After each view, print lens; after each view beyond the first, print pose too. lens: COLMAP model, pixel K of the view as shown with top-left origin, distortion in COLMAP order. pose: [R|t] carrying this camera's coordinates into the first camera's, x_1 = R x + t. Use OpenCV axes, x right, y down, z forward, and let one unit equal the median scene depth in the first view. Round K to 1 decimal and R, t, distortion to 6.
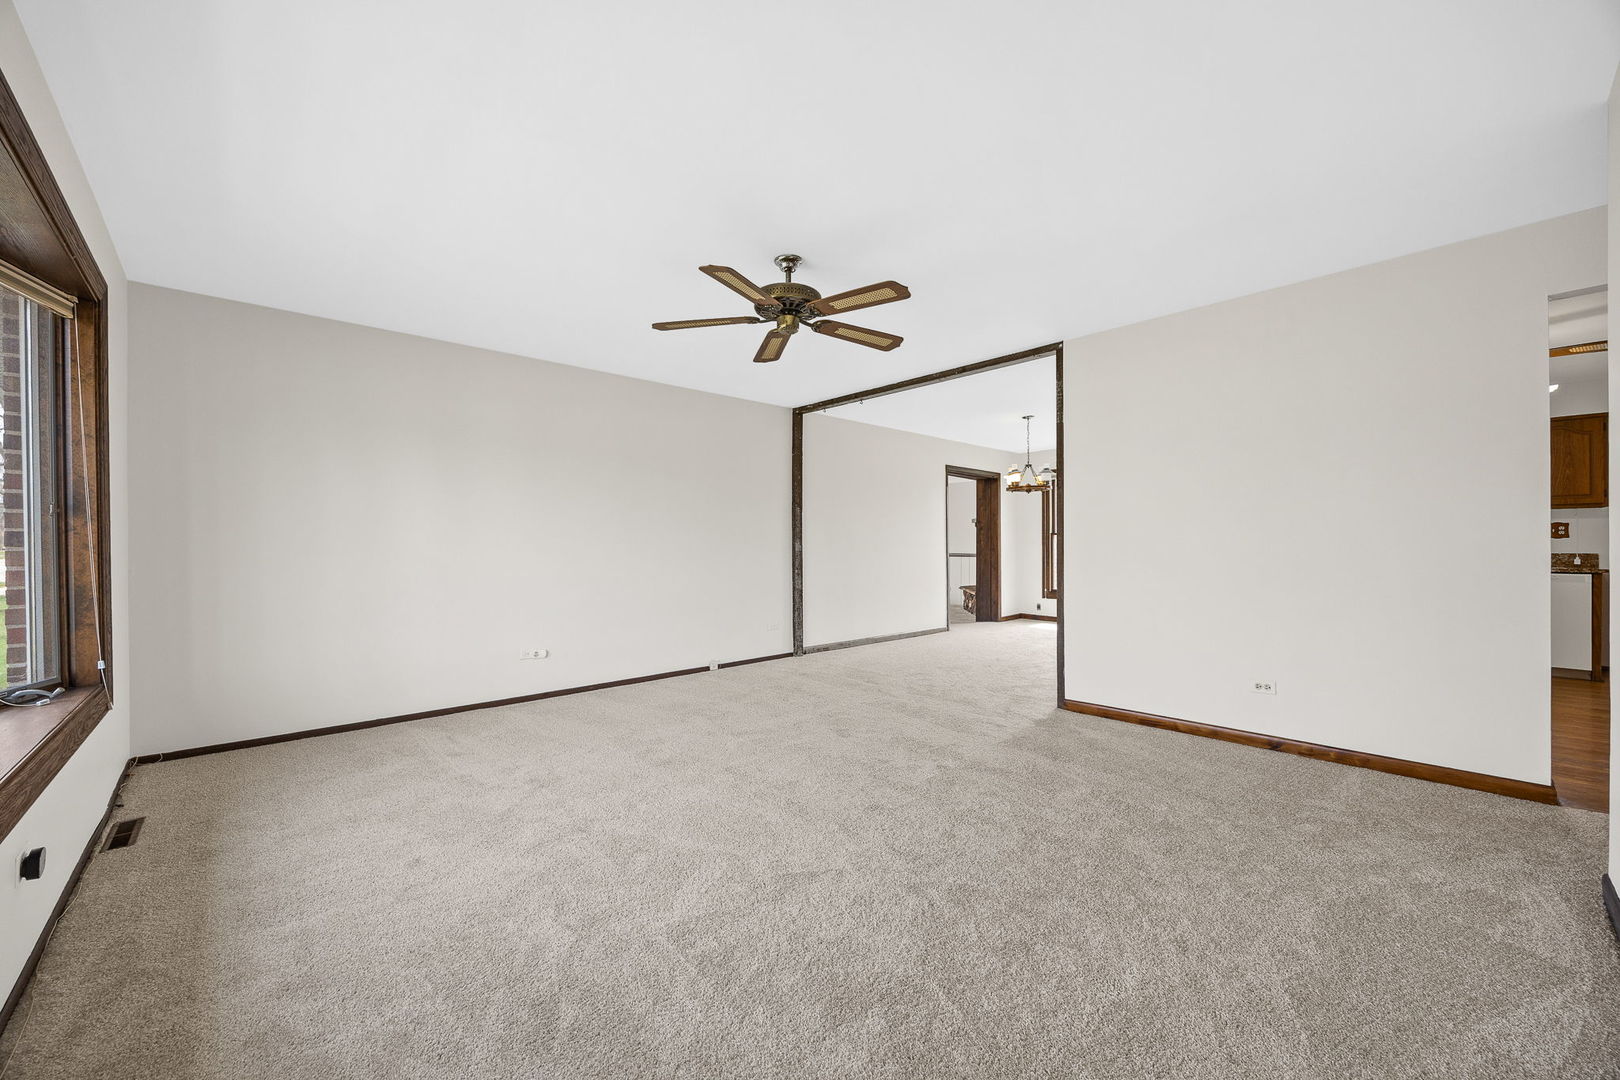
lens RADIAL K [[622.7, 0, 815.5], [0, 622.7, 553.5], [0, 0, 1]] dist [-0.001247, -0.000411]
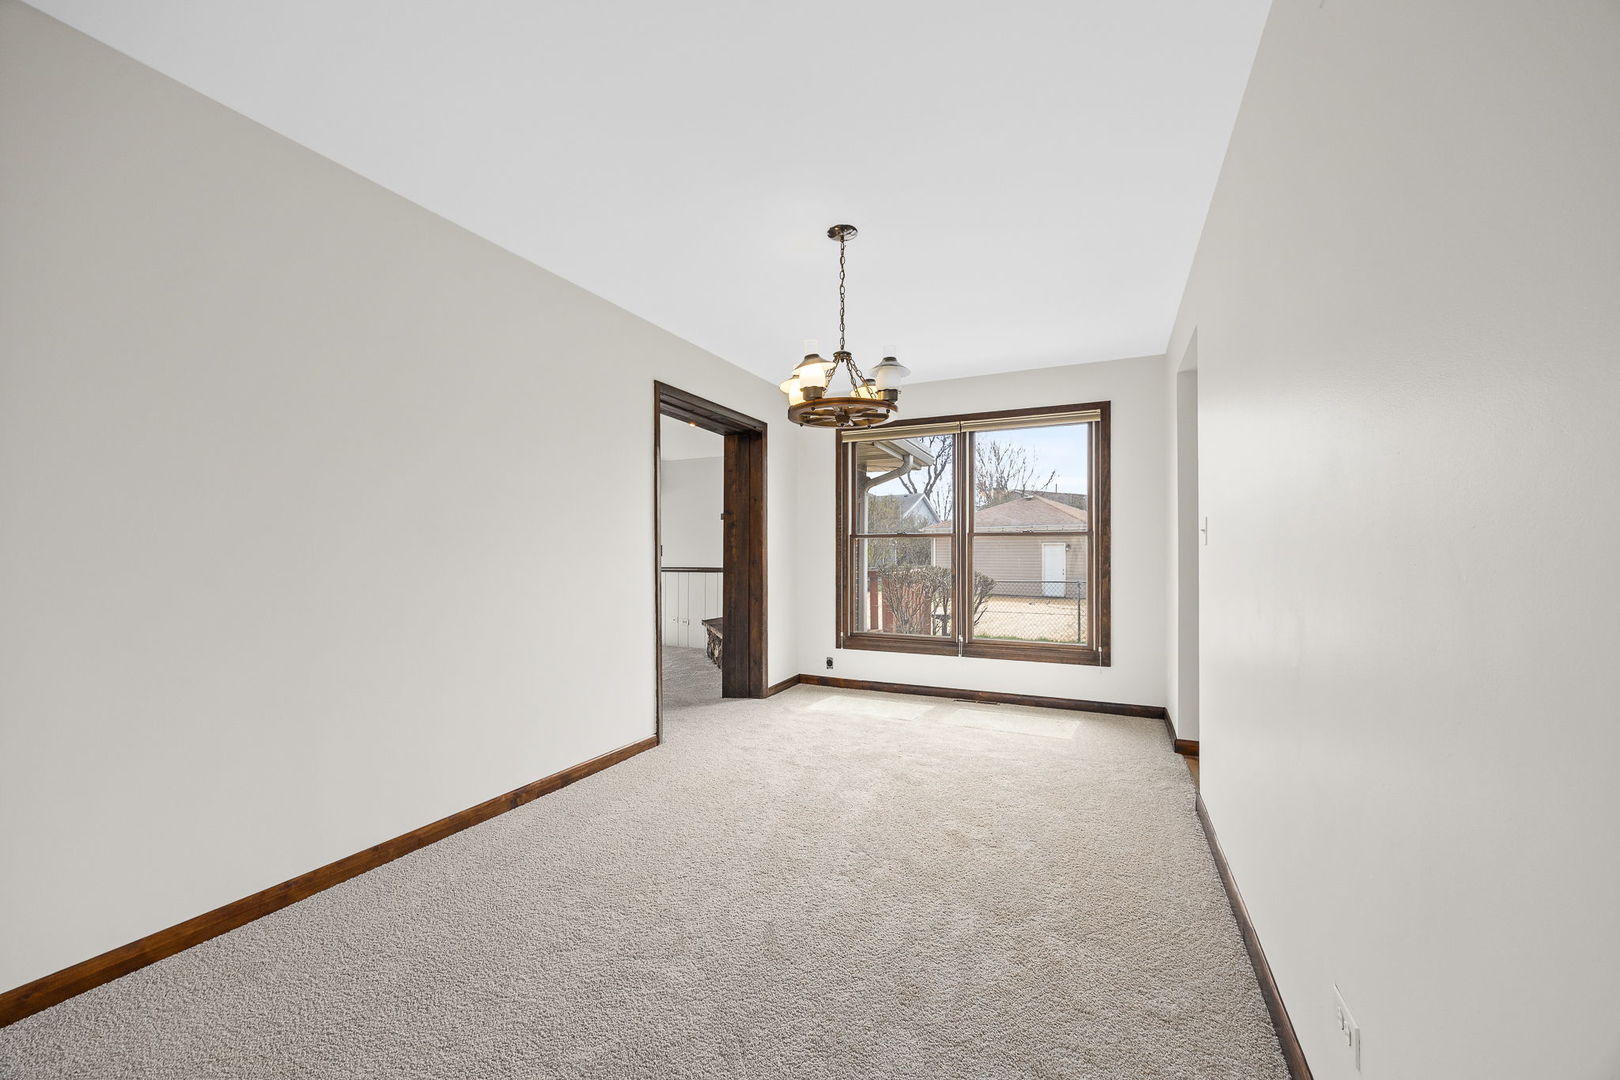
lens RADIAL K [[651.6, 0, 810.8], [0, 651.6, 564.8], [0, 0, 1]] dist [-0.000353, -0.000098]
pose [[0.929624, 0.005099, 0.368475, 0.122106], [-0.000260, 0.999913, -0.013179, 0.002938], [-0.368510, 0.012156, 0.929544, 0.453728]]
